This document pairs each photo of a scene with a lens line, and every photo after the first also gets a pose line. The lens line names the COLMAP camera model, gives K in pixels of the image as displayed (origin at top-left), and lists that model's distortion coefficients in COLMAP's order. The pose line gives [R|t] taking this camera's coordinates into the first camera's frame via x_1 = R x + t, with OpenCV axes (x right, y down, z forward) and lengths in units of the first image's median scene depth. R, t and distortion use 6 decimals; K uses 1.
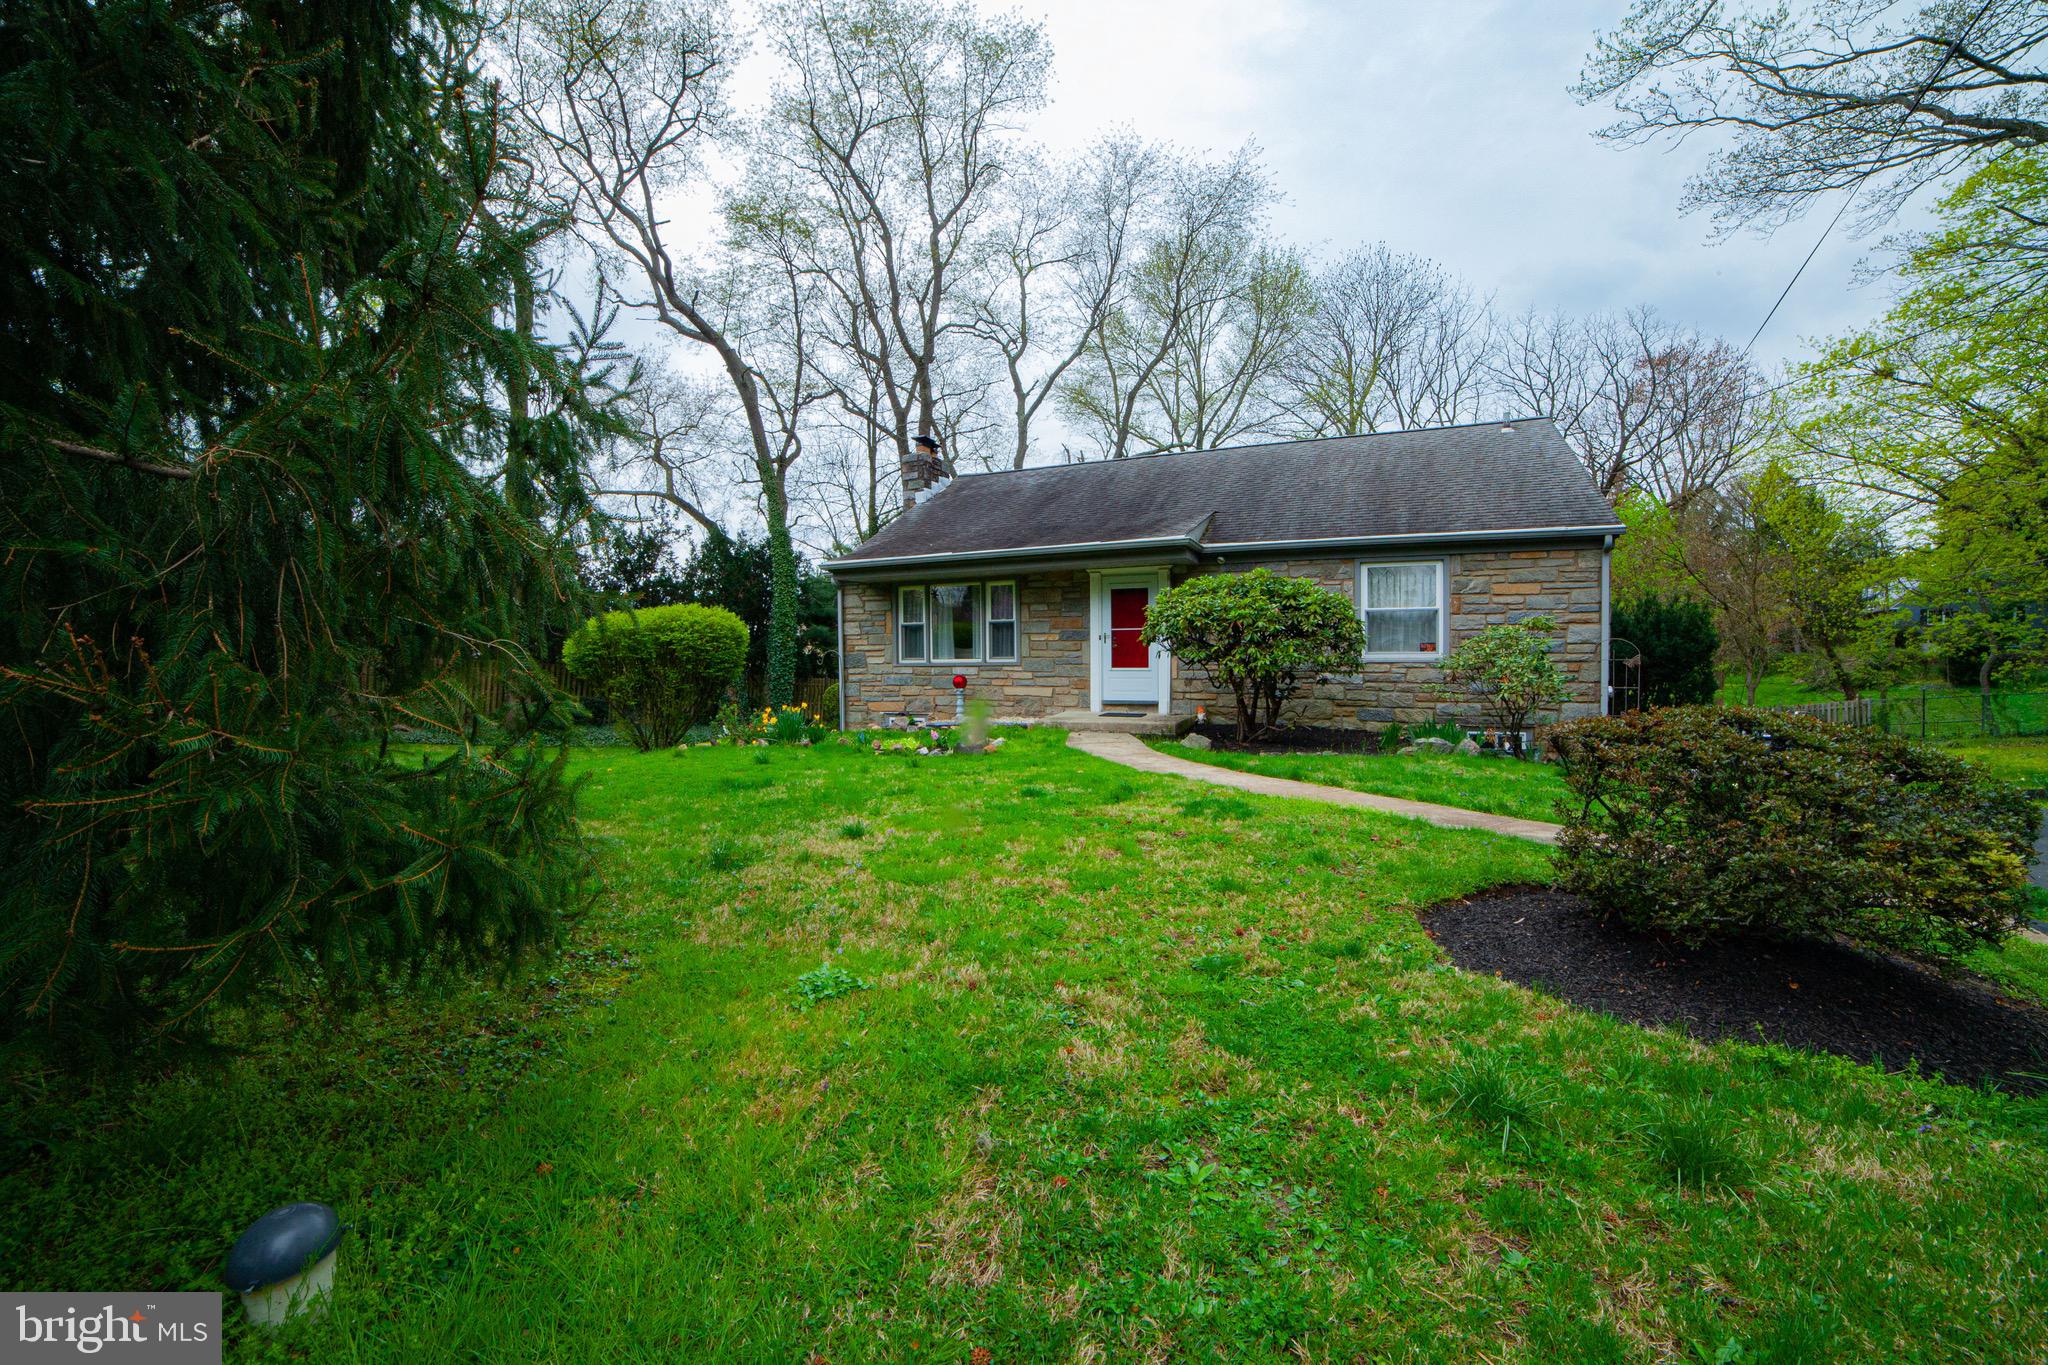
lens RADIAL K [[826.6, 0, 1029.9], [0, 826.6, 689.3], [0, 0, 1]] dist [-0.110591, 0.040481]
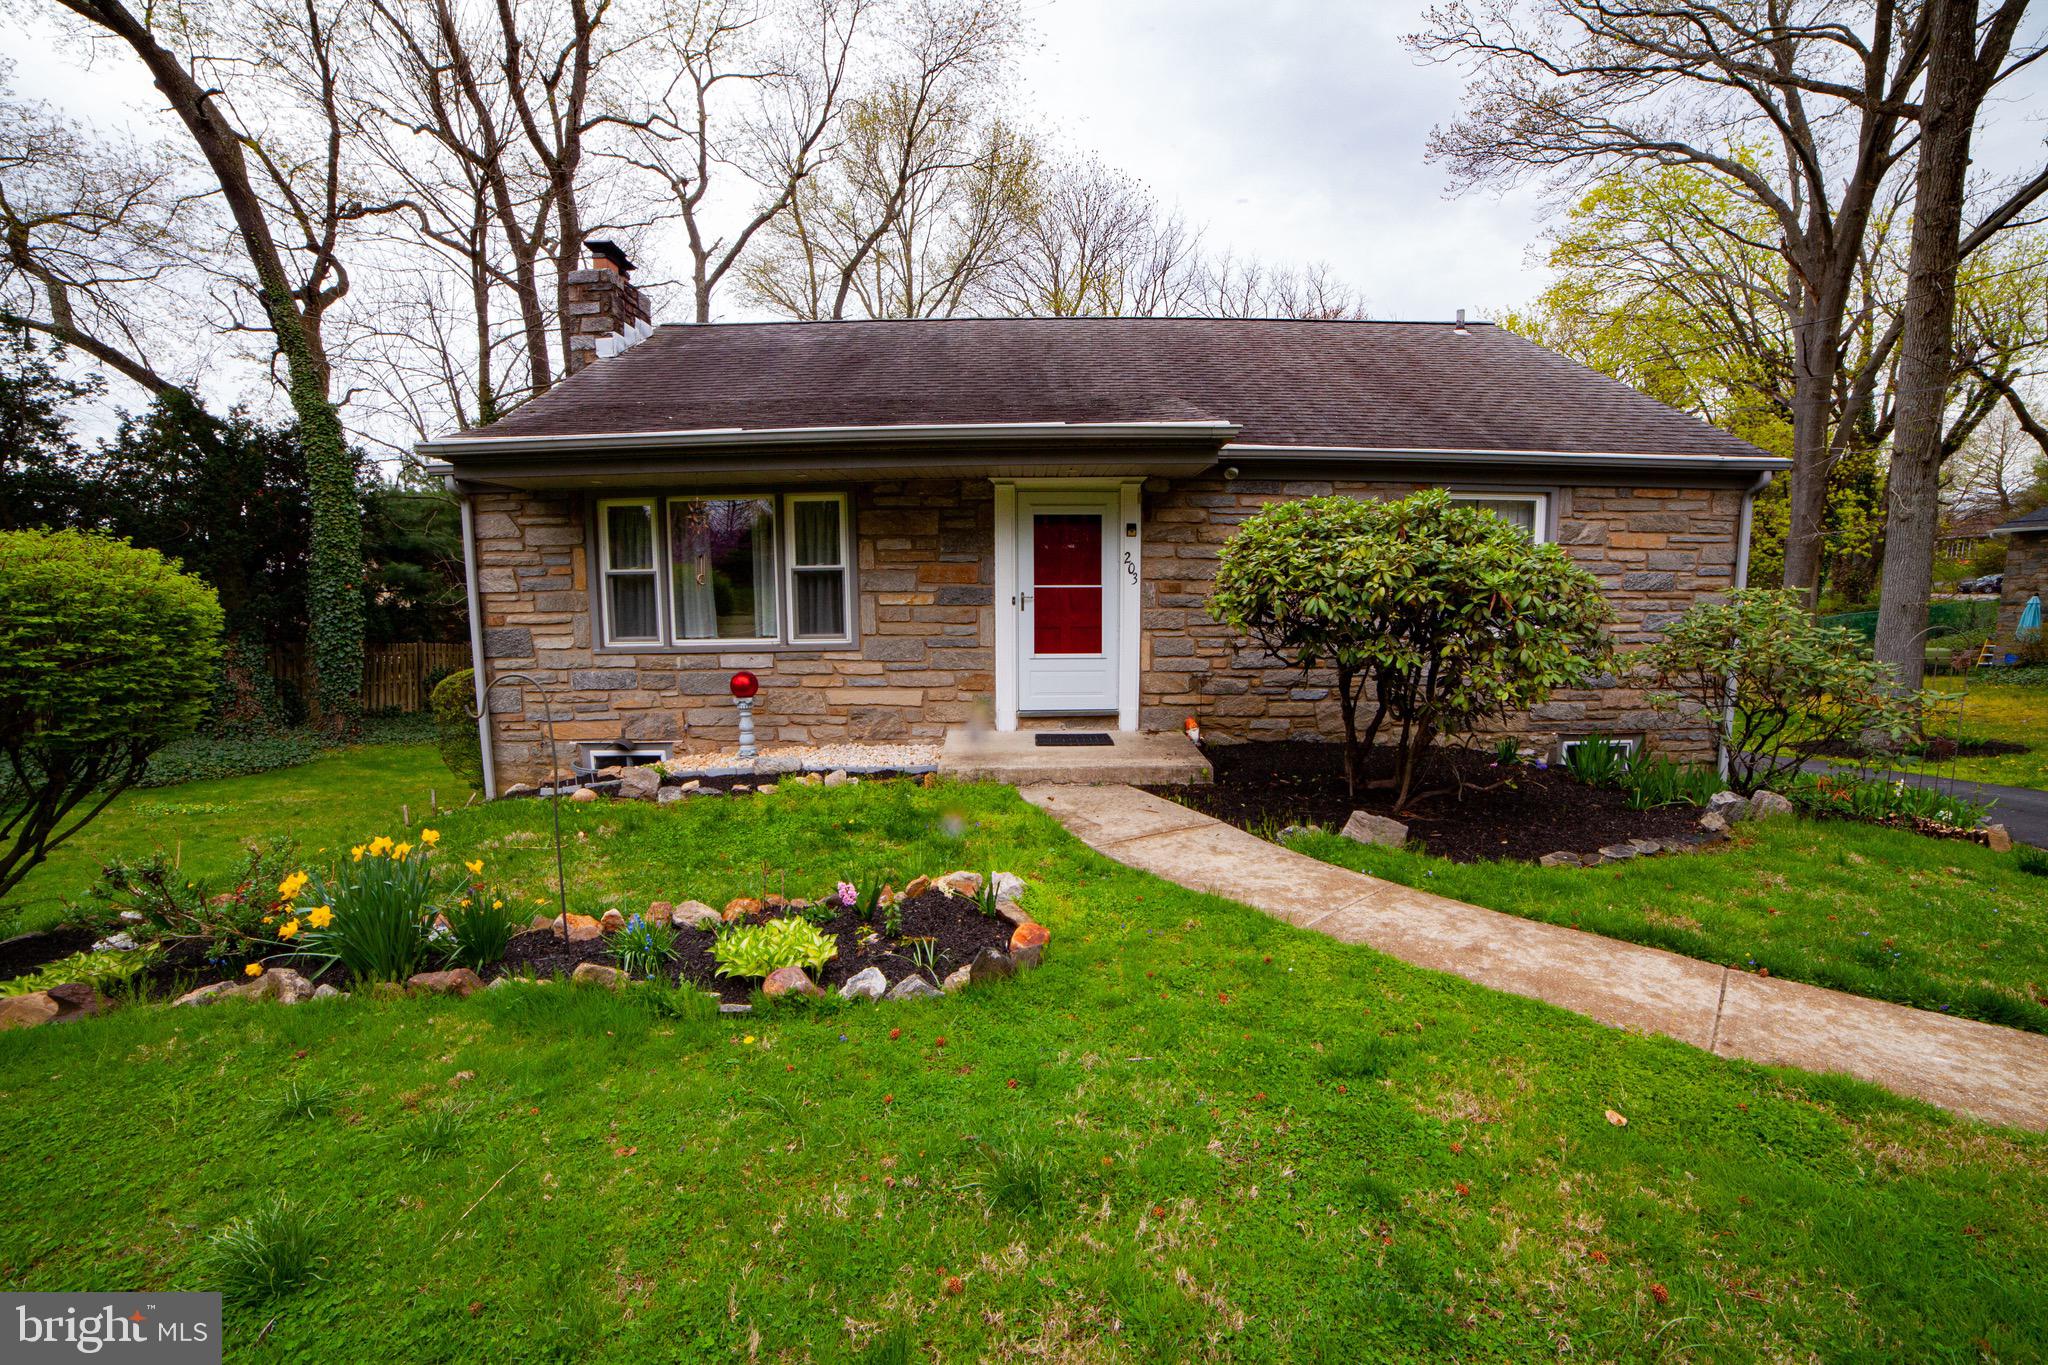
lens RADIAL K [[826.6, 0, 1029.9], [0, 826.6, 689.3], [0, 0, 1]] dist [-0.110591, 0.040481]
pose [[0.908042, -0.048434, 0.416070, -0.074200], [0.014689, 0.996364, 0.083927, -0.025634], [-0.418622, -0.070098, 0.905451, 0.248200]]
